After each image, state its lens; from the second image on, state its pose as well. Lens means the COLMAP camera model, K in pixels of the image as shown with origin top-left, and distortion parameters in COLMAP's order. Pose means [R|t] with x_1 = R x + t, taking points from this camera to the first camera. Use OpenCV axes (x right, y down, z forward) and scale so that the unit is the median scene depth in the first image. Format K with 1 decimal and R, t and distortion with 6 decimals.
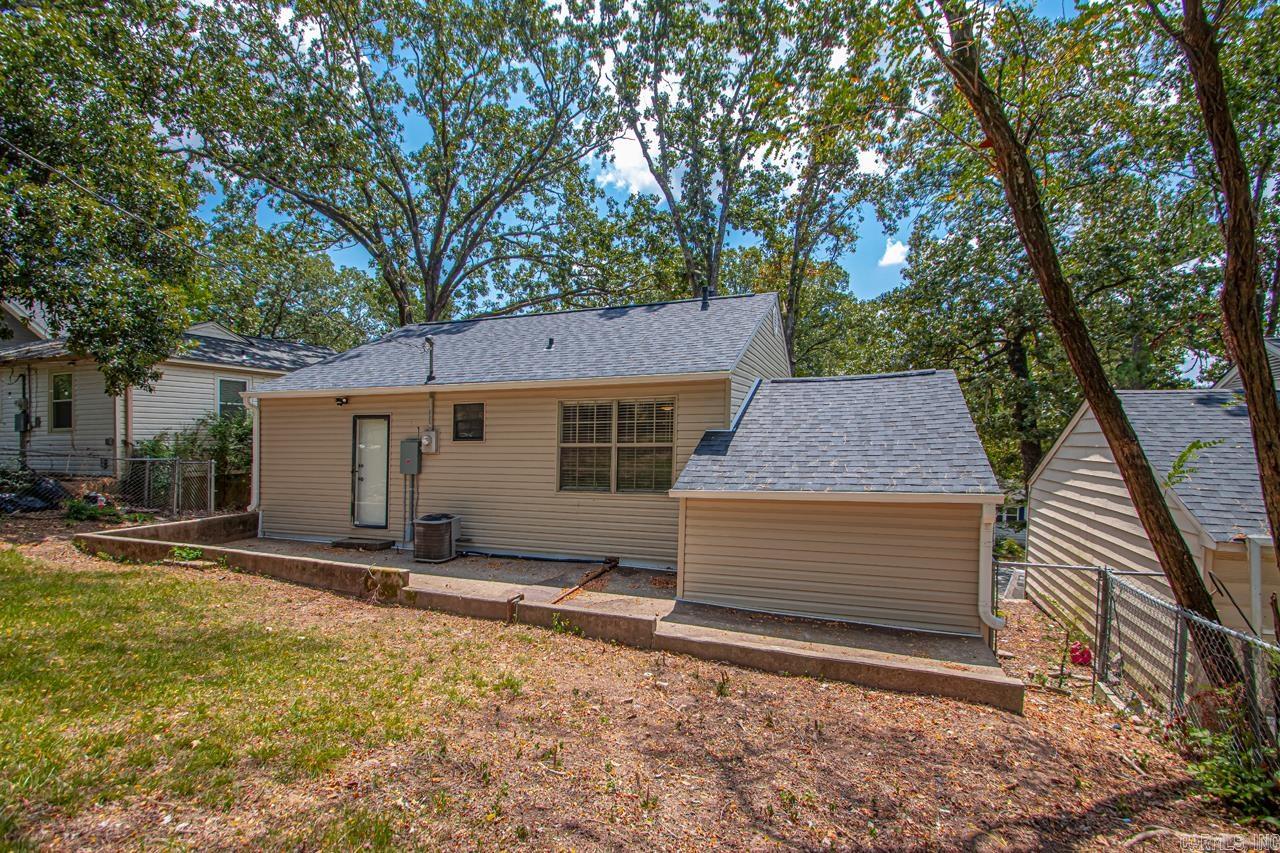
lens RADIAL K [[622.1, 0, 645.7], [0, 622.1, 454.6], [0, 0, 1]] dist [0.017680, 0.000232]
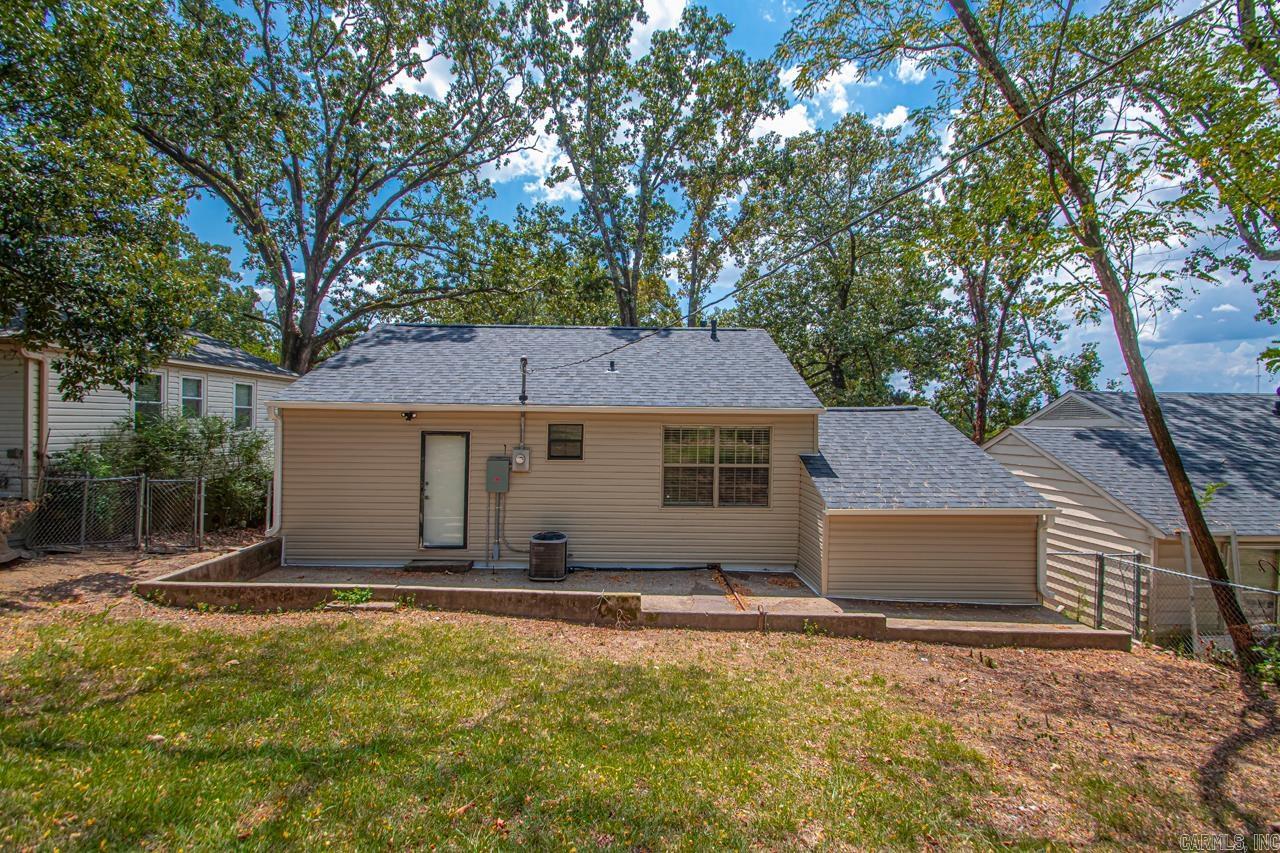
lens RADIAL K [[596.3, 0, 652.1], [0, 596.3, 431.9], [0, 0, 1]] dist [0.014687, -0.010645]
pose [[0.922628, 0.012156, 0.385500, -0.579290], [-0.007869, 0.999888, -0.012696, -0.061777], [-0.385612, 0.008680, 0.922620, 0.026805]]
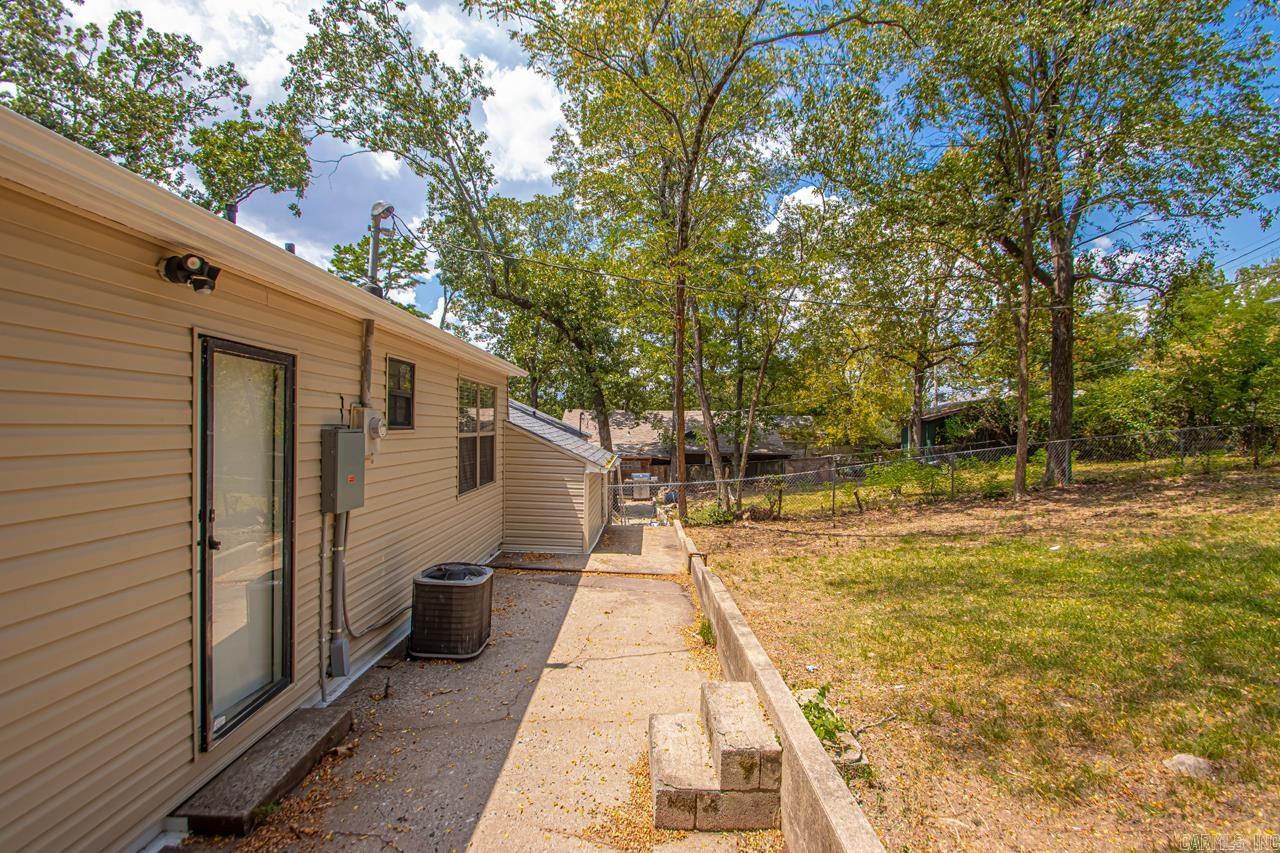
lens RADIAL K [[582.8, 0, 652.5], [0, 582.8, 425.8], [0, 0, 1]] dist [0.015281, -0.016542]
pose [[-0.363637, 0.001057, 0.931540, -0.902669], [0.004739, 0.999989, 0.000715, -0.026442], [-0.931529, 0.004674, -0.363638, 1.060251]]
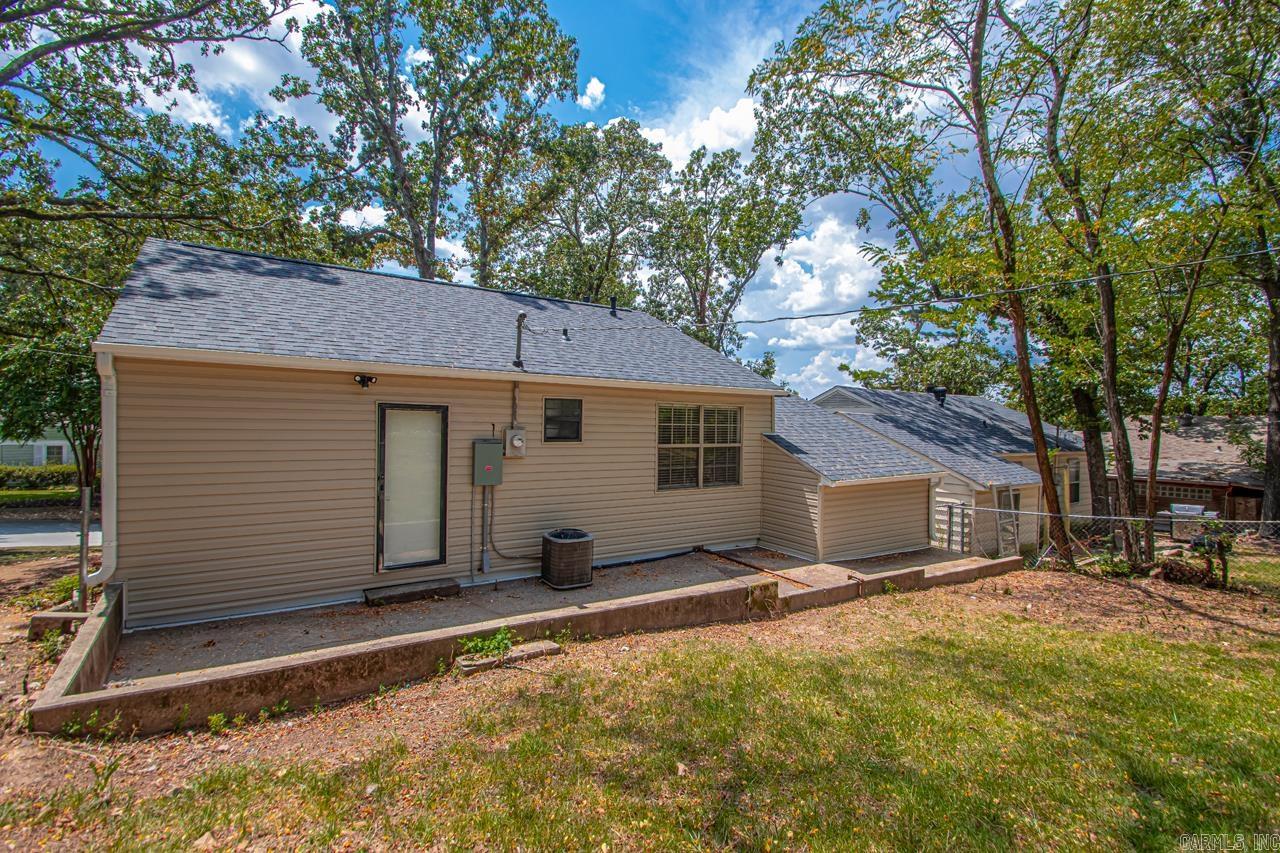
lens RADIAL K [[582.8, 0, 652.5], [0, 582.8, 425.8], [0, 0, 1]] dist [0.015281, -0.016542]
pose [[0.550860, 0.011600, 0.834517, -0.966635], [-0.005023, 0.999931, -0.010583, -0.039166], [-0.834582, 0.001638, 0.550881, 0.484550]]
